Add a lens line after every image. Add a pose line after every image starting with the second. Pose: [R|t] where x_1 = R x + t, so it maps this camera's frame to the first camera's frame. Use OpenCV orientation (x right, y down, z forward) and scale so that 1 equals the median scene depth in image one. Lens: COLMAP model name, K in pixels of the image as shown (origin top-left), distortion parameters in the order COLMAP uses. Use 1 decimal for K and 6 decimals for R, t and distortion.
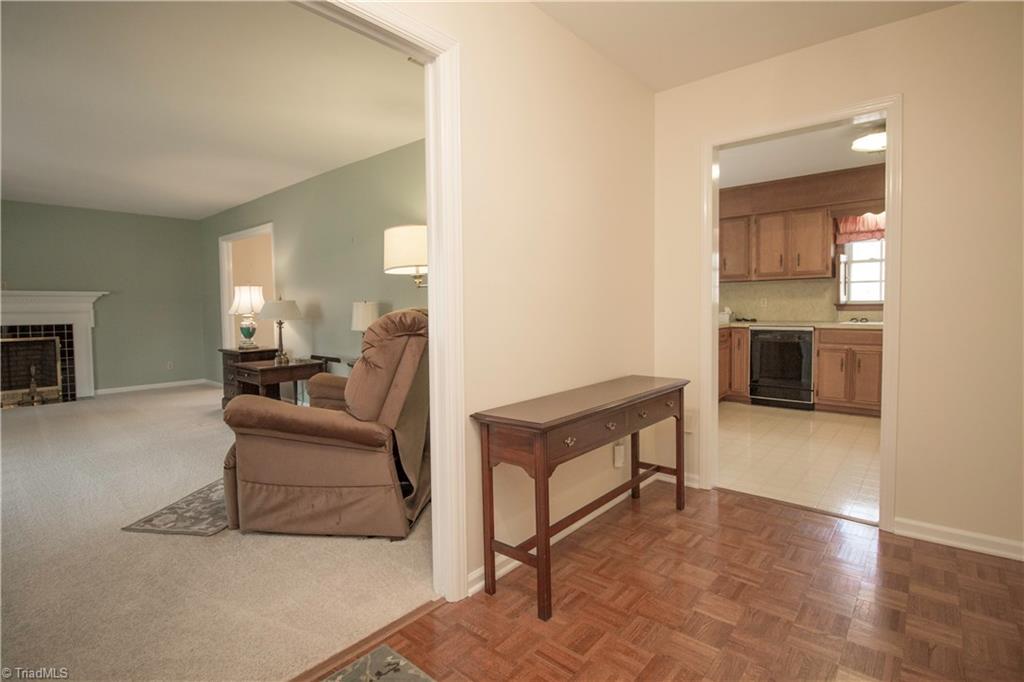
lens RADIAL K [[480.4, 0, 518.7], [0, 480.4, 325.1], [0, 0, 1]] dist [-0.006522, -0.004507]
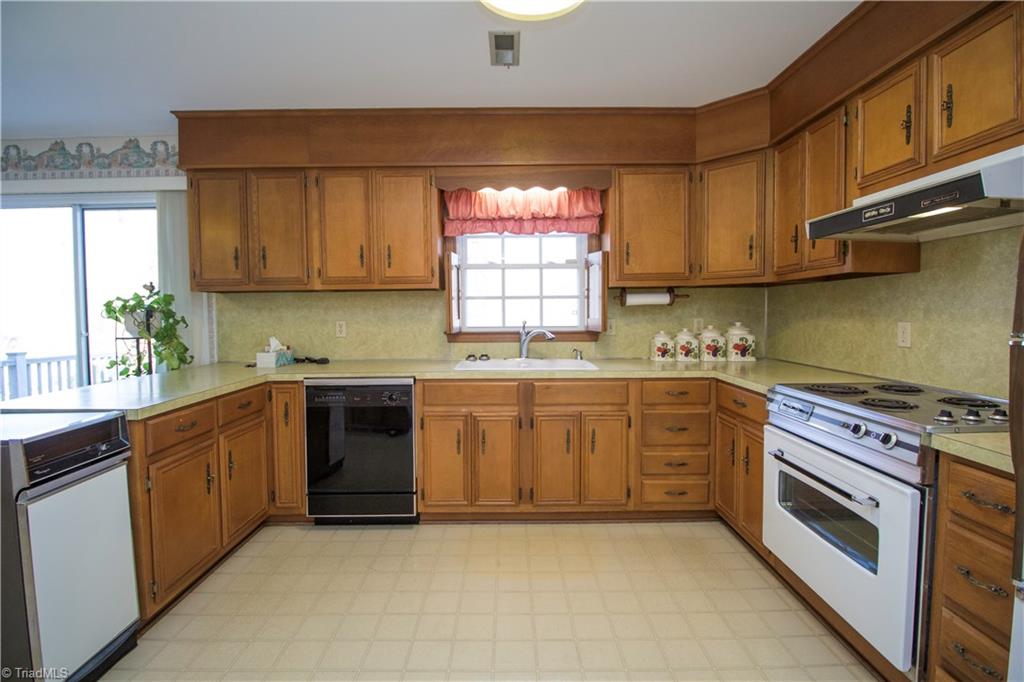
lens RADIAL K [[480.4, 0, 517.3], [0, 480.4, 329.9], [0, 0, 1]] dist [-0.006522, -0.004507]
pose [[0.743403, -0.019632, 0.668555, 0.318411], [0.026683, 0.999644, -0.000317, -0.045408], [-0.668311, 0.018075, 0.743662, 0.481454]]
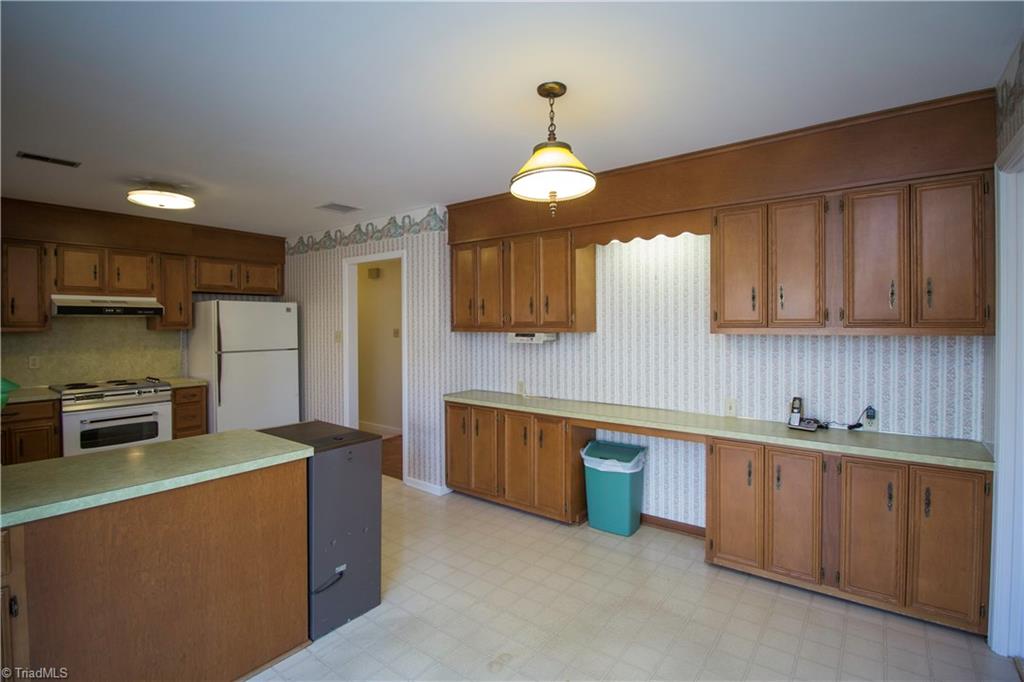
lens RADIAL K [[480.4, 0, 507.7], [0, 480.4, 335.5], [0, 0, 1]] dist [-0.006522, -0.004507]
pose [[-0.996013, 0.014379, -0.088037, 0.116062], [0.008528, 0.997751, 0.066487, -0.125576], [0.088795, 0.065471, -0.993896, 1.450399]]
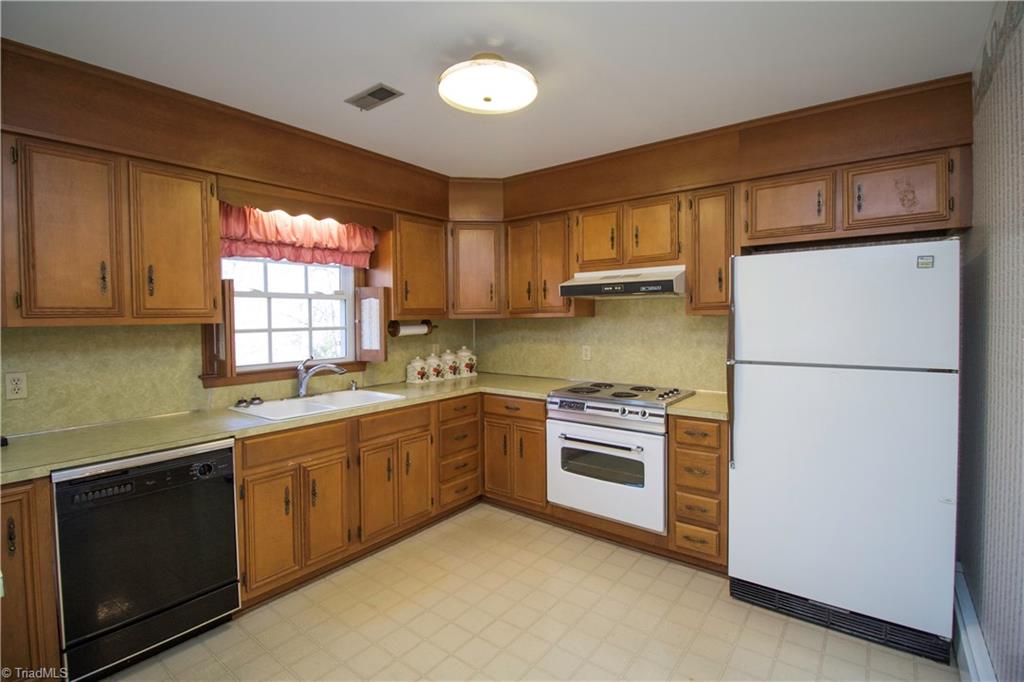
lens RADIAL K [[480.4, 0, 512.0], [0, 480.4, 324.8], [0, 0, 1]] dist [-0.006522, -0.004507]
pose [[-0.076387, -0.005533, 0.997063, 0.145130], [0.051276, 0.998640, 0.009470, -0.086921], [-0.995759, 0.051849, -0.075999, 0.731252]]
